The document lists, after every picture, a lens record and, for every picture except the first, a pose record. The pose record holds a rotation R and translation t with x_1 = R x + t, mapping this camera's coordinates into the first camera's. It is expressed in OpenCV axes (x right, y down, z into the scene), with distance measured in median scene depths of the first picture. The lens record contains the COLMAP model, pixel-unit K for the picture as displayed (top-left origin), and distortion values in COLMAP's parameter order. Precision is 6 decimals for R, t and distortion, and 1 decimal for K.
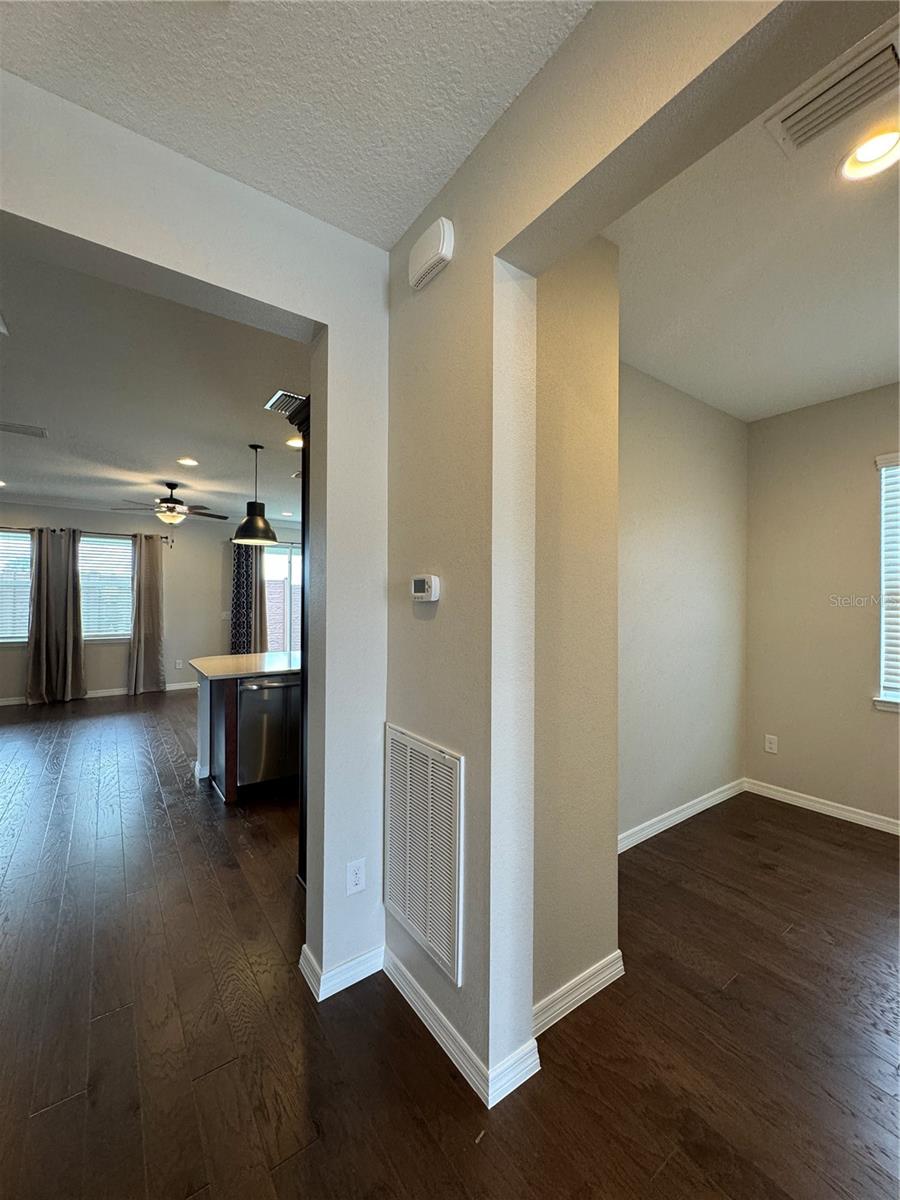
lens RADIAL K [[483.8, 0, 450.0], [0, 483.8, 600.0], [0, 0, 1]] dist [0.001648, 0.000189]
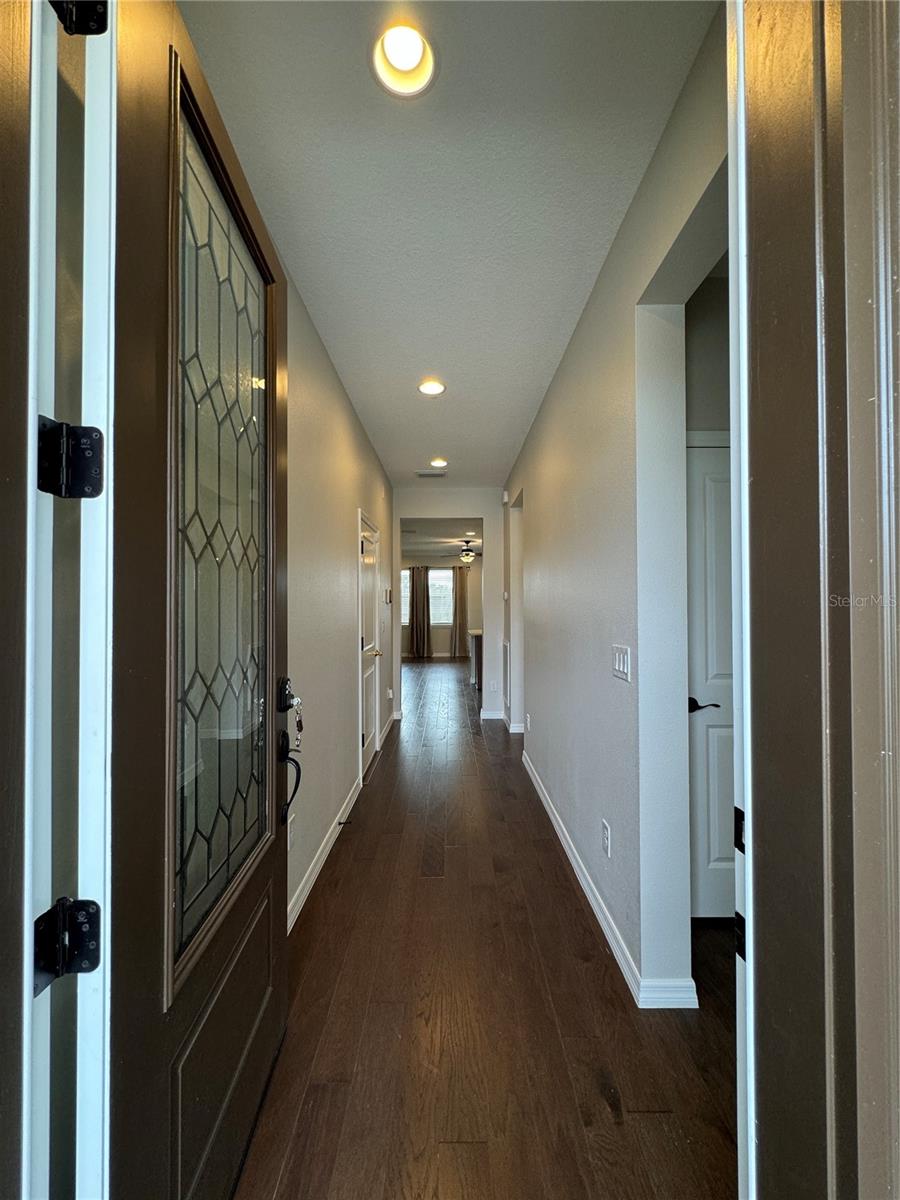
lens RADIAL K [[483.8, 0, 450.0], [0, 483.8, 600.0], [0, 0, 1]] dist [0.001648, 0.000189]
pose [[0.813668, -0.014251, -0.581155, 0.391294], [0.009648, 0.999893, -0.011011, 0.006586], [0.581249, 0.003352, 0.813719, -0.481154]]
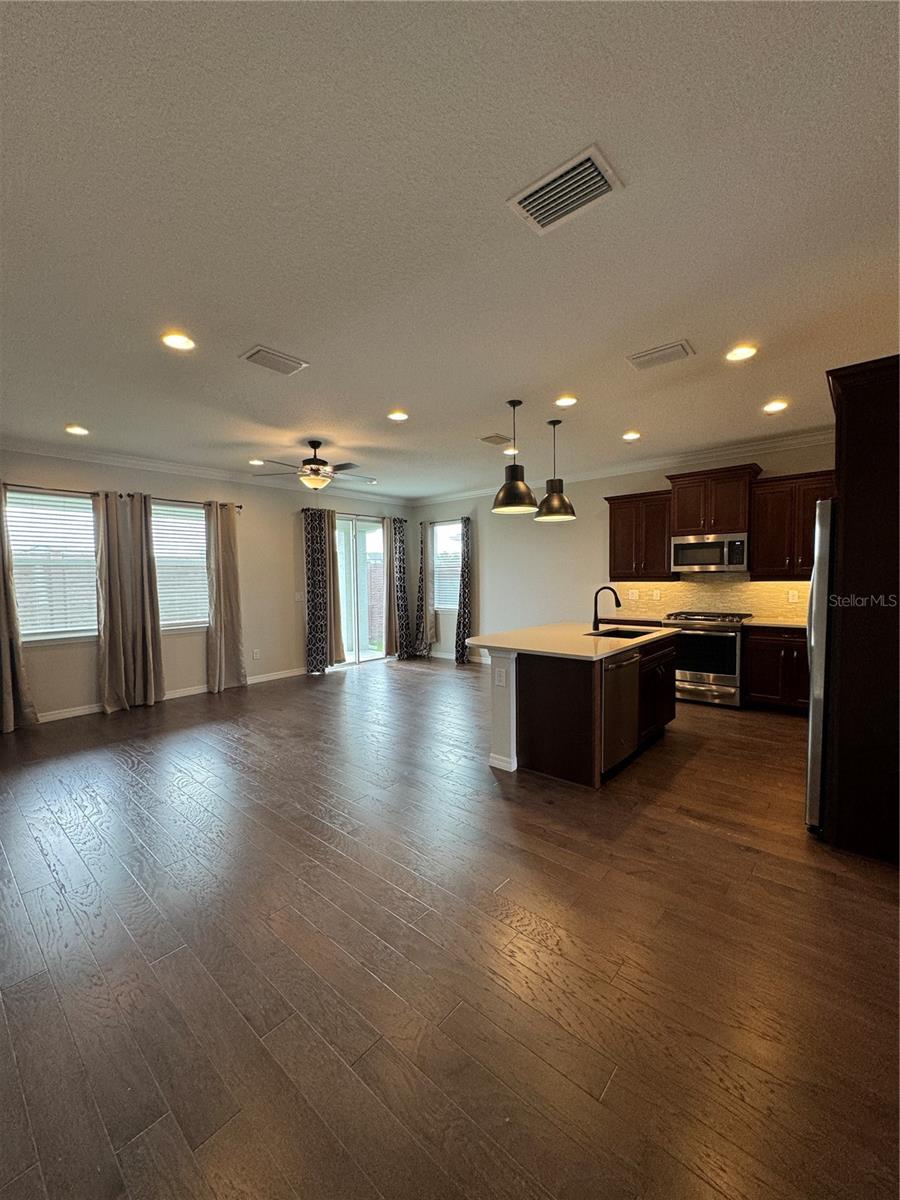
lens RADIAL K [[481.3, 0, 450.0], [0, 481.3, 597.7], [0, 0, 1]] dist [-0.002224, -0.000038]
pose [[0.973264, -0.031913, 0.227463, -0.471560], [0.022768, 0.998828, 0.042716, 0.003367], [-0.228560, -0.036395, 0.972849, 0.095502]]
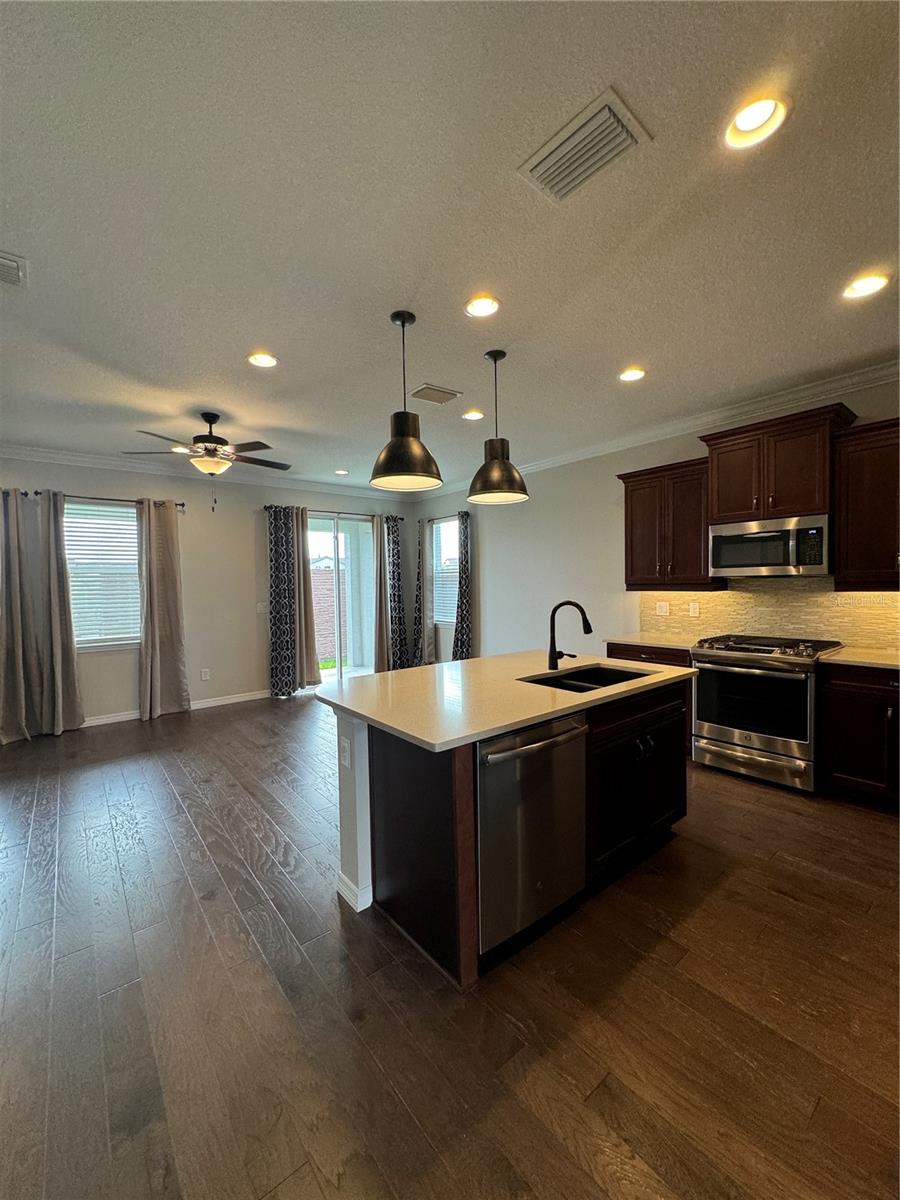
lens RADIAL K [[480.0, 0, 450.0], [0, 480.0, 600.0], [0, 0, 1]] dist [-0.000238, 0.000361]
pose [[0.997952, -0.028304, 0.057362, -0.249930], [0.026463, 0.999118, 0.032596, 0.003561], [-0.058234, -0.031011, 0.997821, 0.268564]]
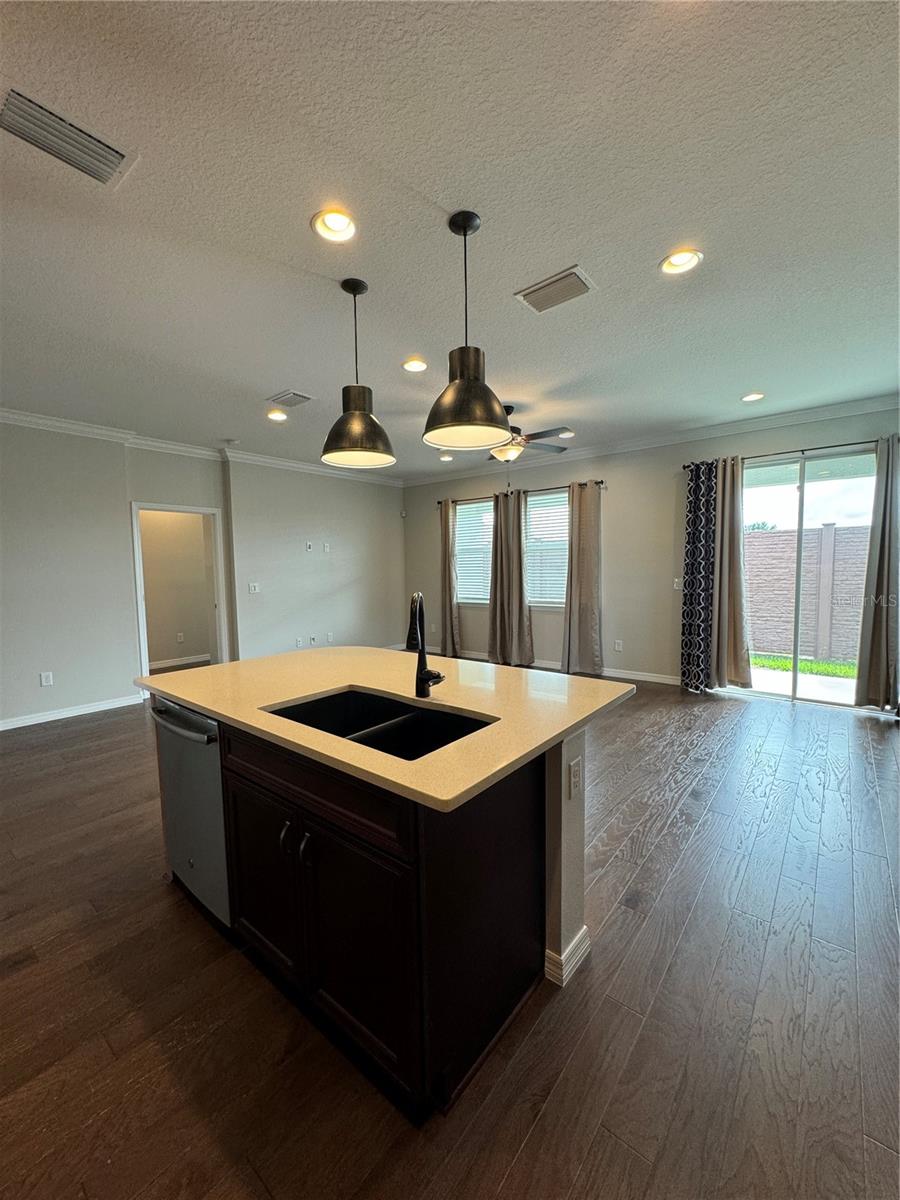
lens RADIAL K [[477.0, 0, 452.7], [0, 477.0, 601.1], [0, 0, 1]] dist [-0.012083, 0.002466]
pose [[0.264540, 0.059759, -0.962521, 0.113338], [0.014528, 0.997718, 0.065937, 0.009612], [0.964265, -0.031426, 0.263068, 0.616903]]
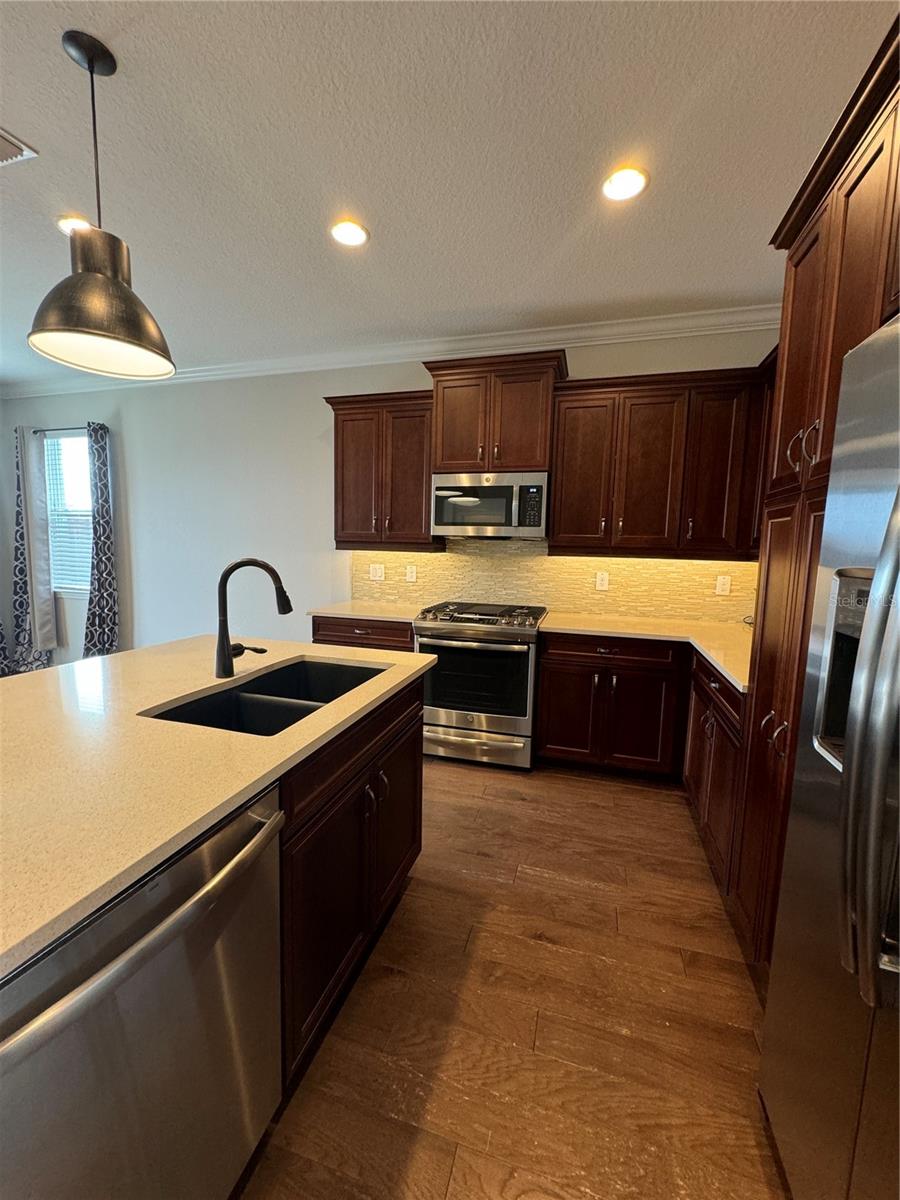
lens RADIAL K [[480.0, 0, 450.0], [0, 480.0, 600.0], [0, 0, 1]] dist [-0.000238, 0.000361]
pose [[0.789970, -0.057666, 0.610428, -0.195678], [-0.015591, 0.993356, 0.114017, 0.011929], [-0.612947, -0.099587, 0.783823, 0.417730]]
